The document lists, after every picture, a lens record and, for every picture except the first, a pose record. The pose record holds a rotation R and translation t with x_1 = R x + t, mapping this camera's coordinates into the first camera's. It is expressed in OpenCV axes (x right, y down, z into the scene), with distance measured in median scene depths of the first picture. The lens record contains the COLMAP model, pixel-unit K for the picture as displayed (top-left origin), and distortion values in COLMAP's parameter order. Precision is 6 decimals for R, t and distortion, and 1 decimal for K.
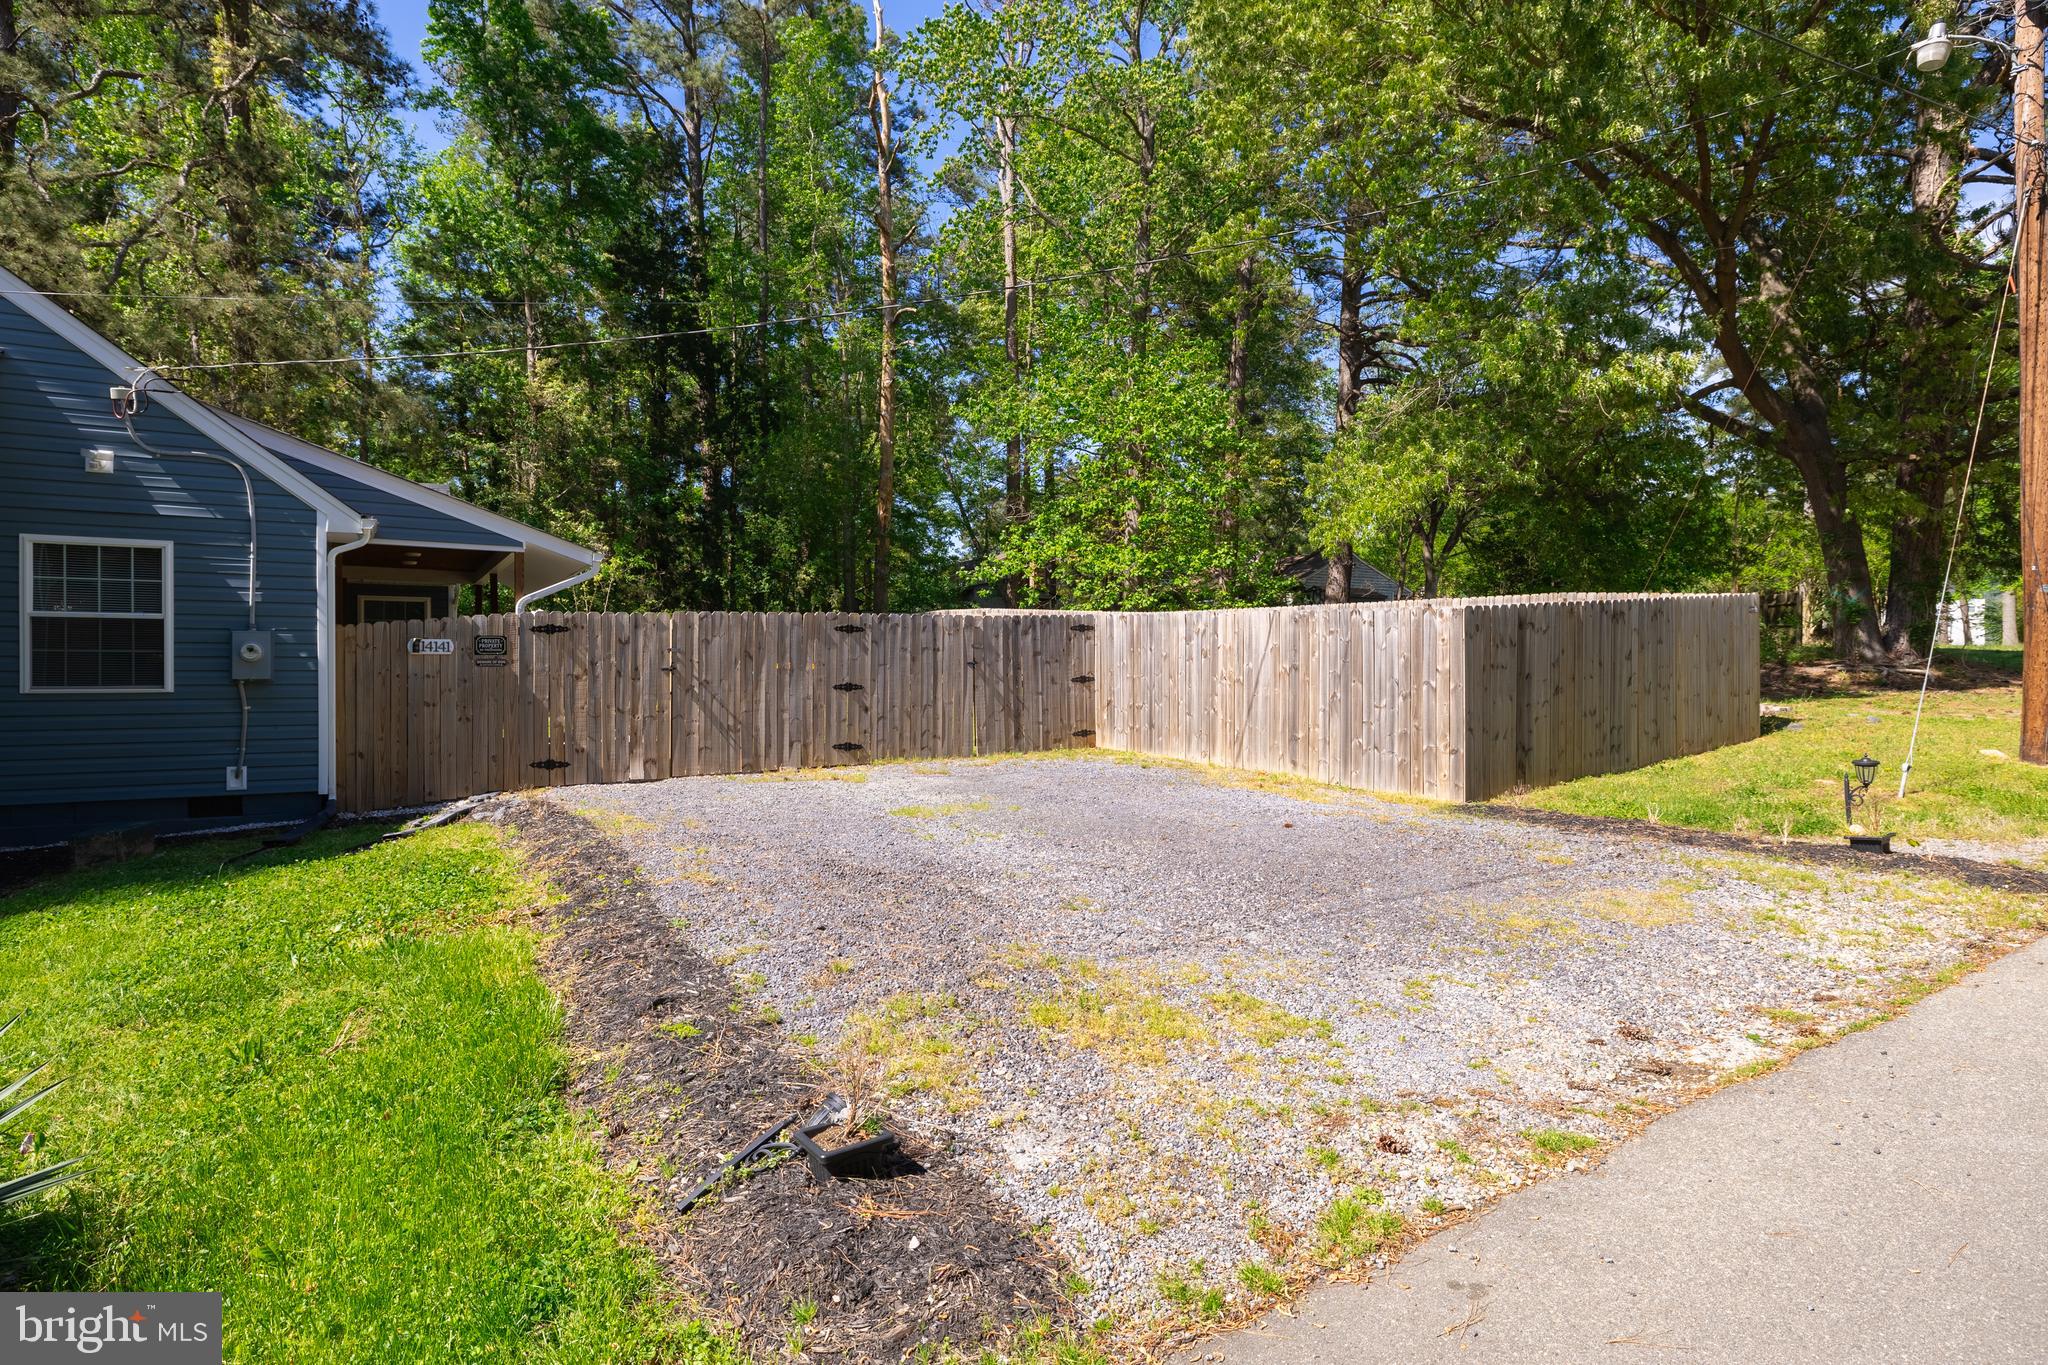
lens RADIAL K [[1101.0, 0, 1025.6], [0, 1101.0, 681.8], [0, 0, 1]] dist [0.002839, -0.000343]
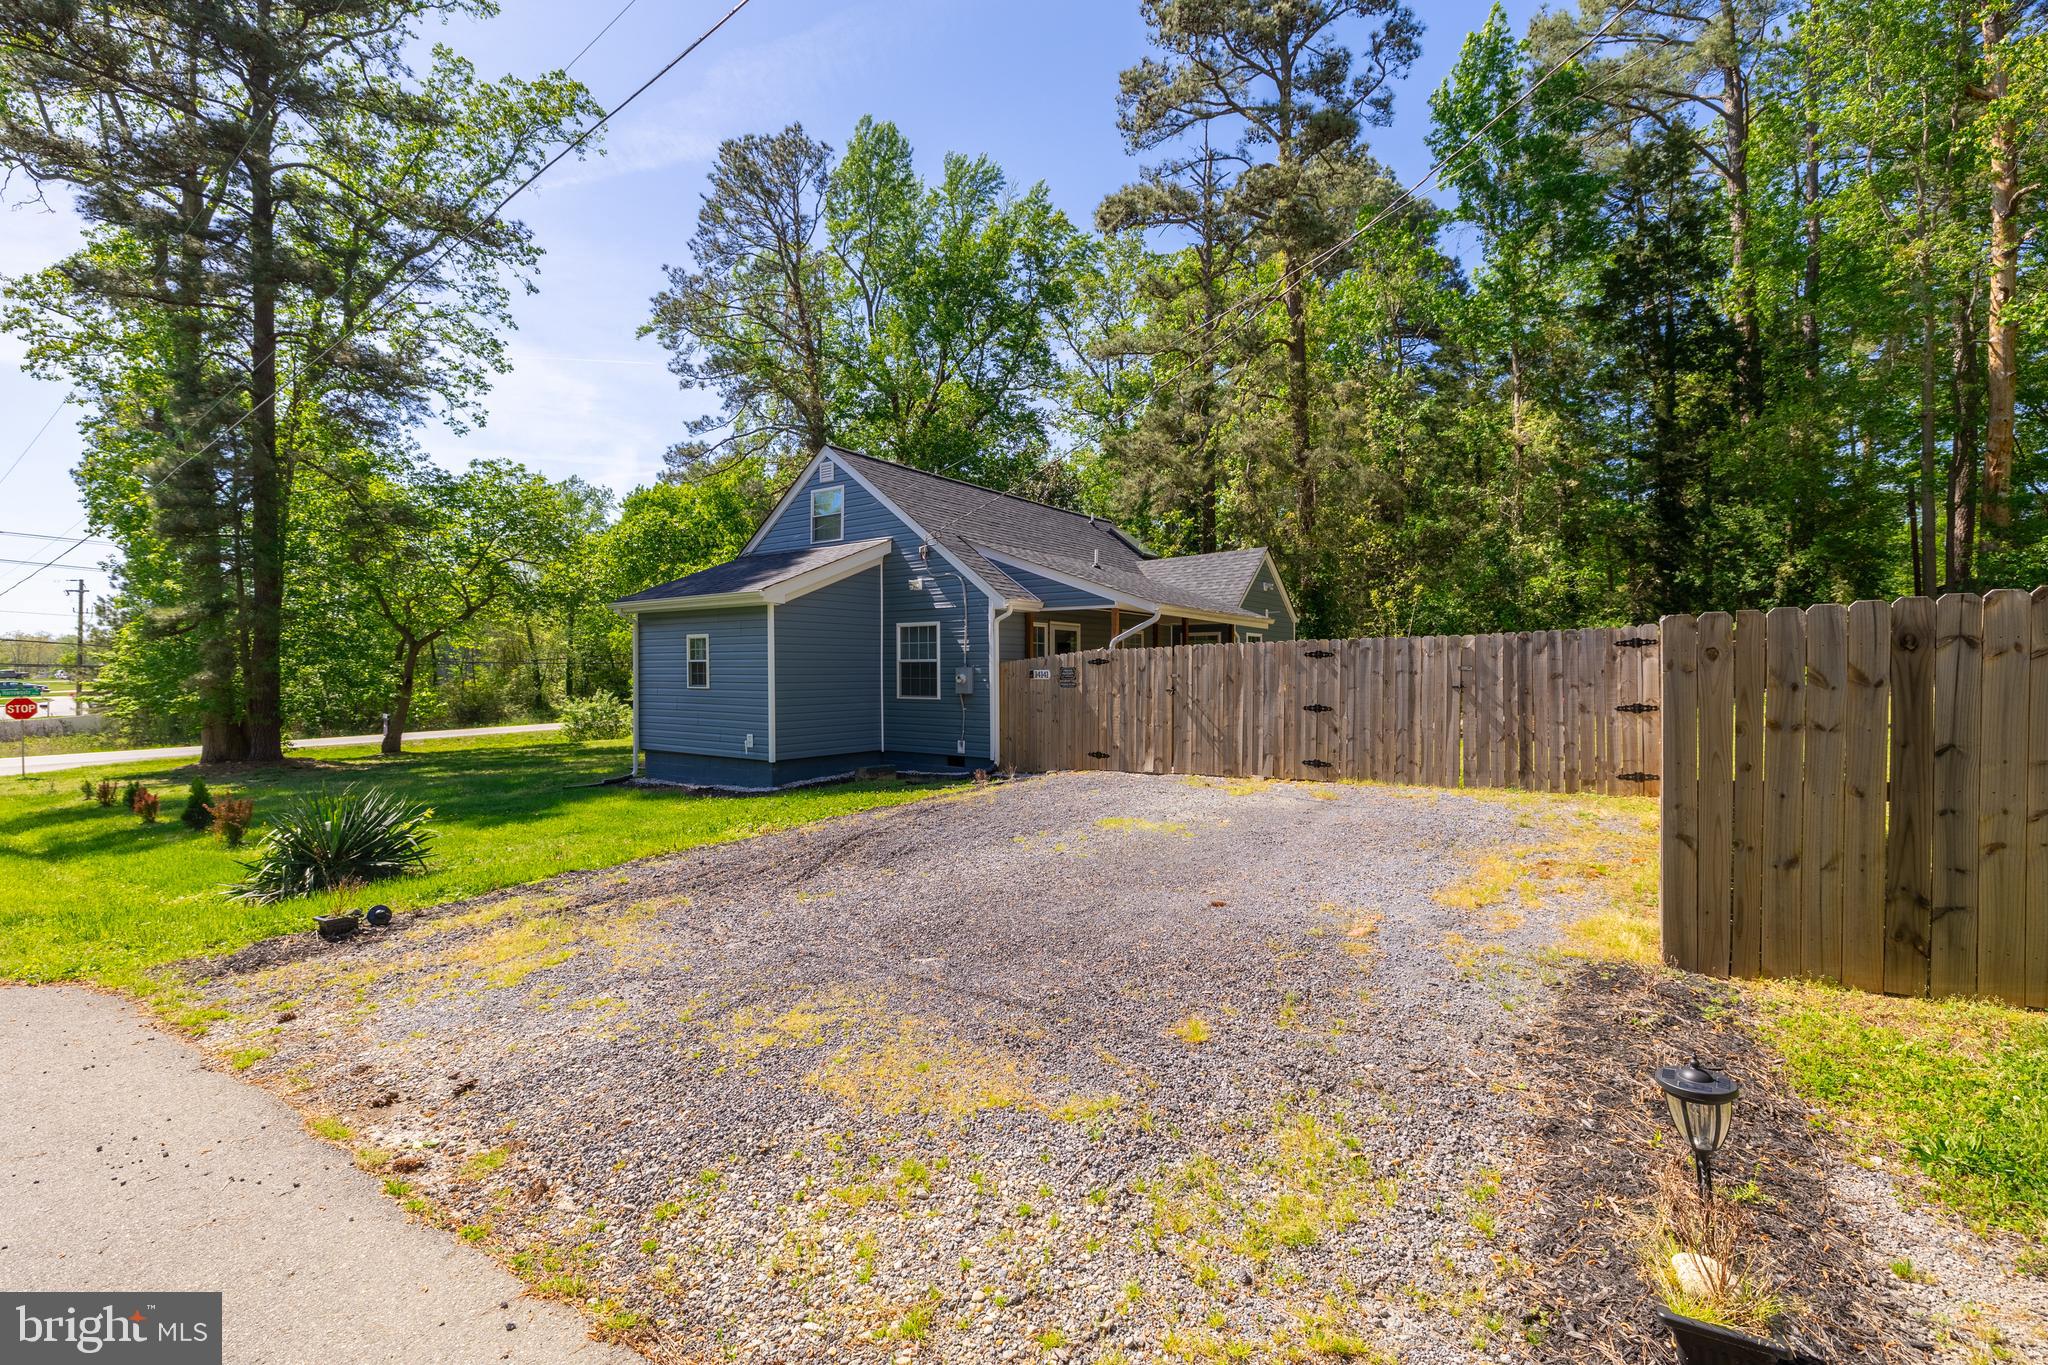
lens RADIAL K [[900.1, 0, 1026.7], [0, 900.1, 679.4], [0, 0, 1]] dist [0.001172, 0.000131]
pose [[0.376449, 0.010163, -0.926382, 0.566379], [-0.004514, 0.999948, 0.009136, -0.031382], [0.926426, 0.000743, 0.376475, 0.417933]]
